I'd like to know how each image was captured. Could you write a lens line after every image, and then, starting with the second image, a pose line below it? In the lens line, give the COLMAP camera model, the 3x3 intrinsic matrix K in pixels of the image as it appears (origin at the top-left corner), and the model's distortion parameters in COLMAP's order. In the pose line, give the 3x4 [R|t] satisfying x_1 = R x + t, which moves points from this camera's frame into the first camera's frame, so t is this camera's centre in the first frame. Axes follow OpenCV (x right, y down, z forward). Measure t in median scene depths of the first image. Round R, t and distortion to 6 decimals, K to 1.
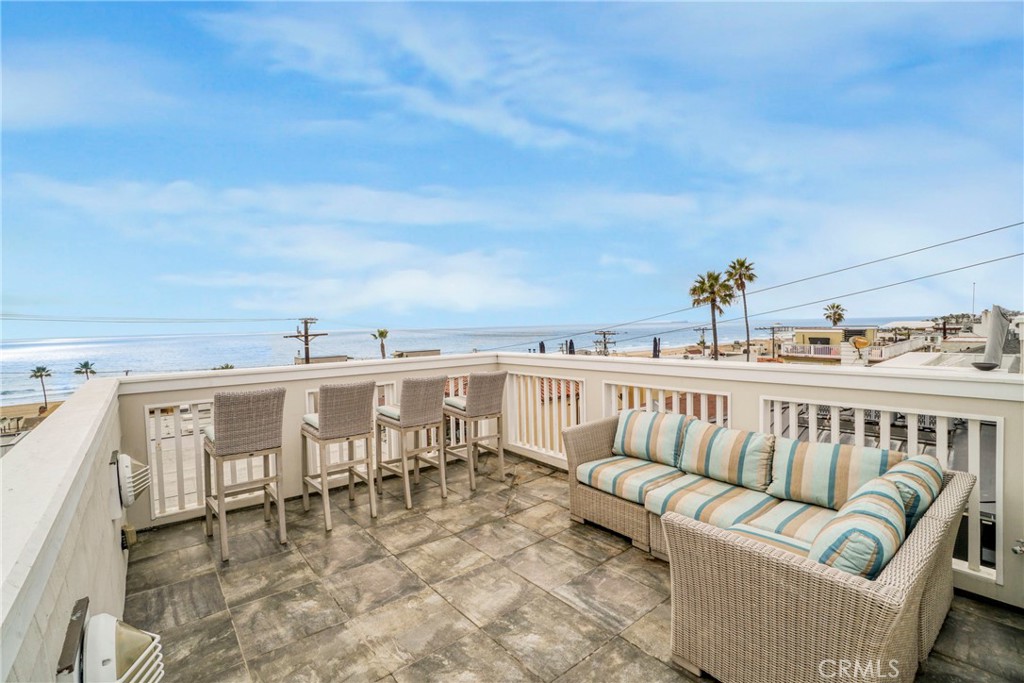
lens RADIAL K [[462.8, 0, 512.0], [0, 462.8, 337.4], [0, 0, 1]] dist [-0.064675, 0.021063]
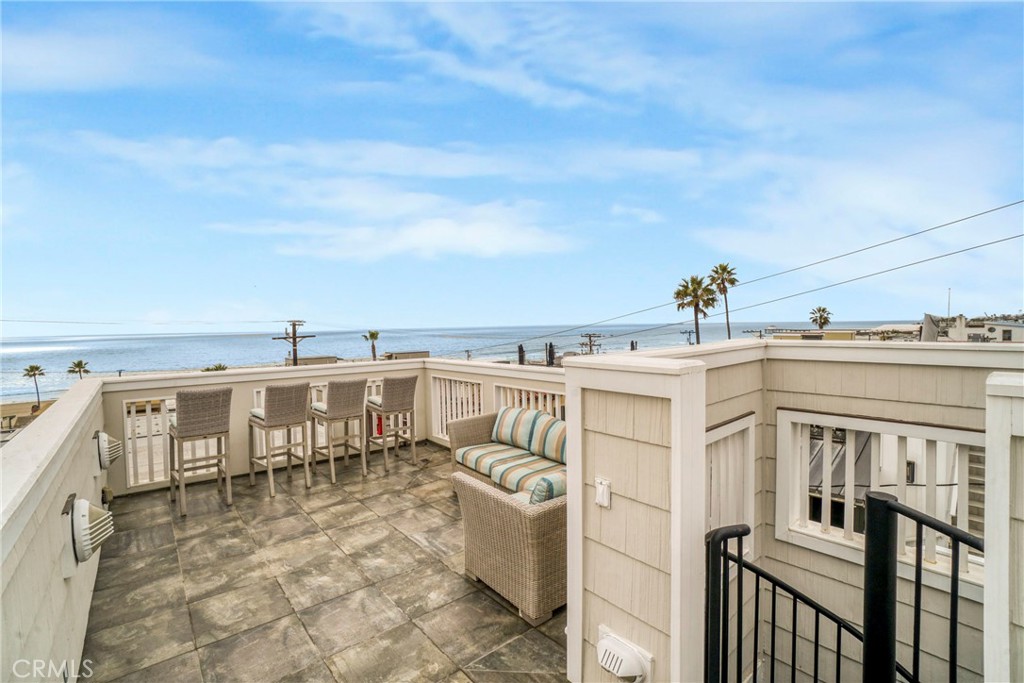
lens RADIAL K [[462.8, 0, 512.0], [0, 462.8, 337.4], [0, 0, 1]] dist [-0.064675, 0.021063]
pose [[0.999956, 0.005112, 0.007802, 0.266003], [-0.005095, 0.999985, -0.002186, -0.030516], [-0.007813, 0.002147, 0.999967, -0.272255]]
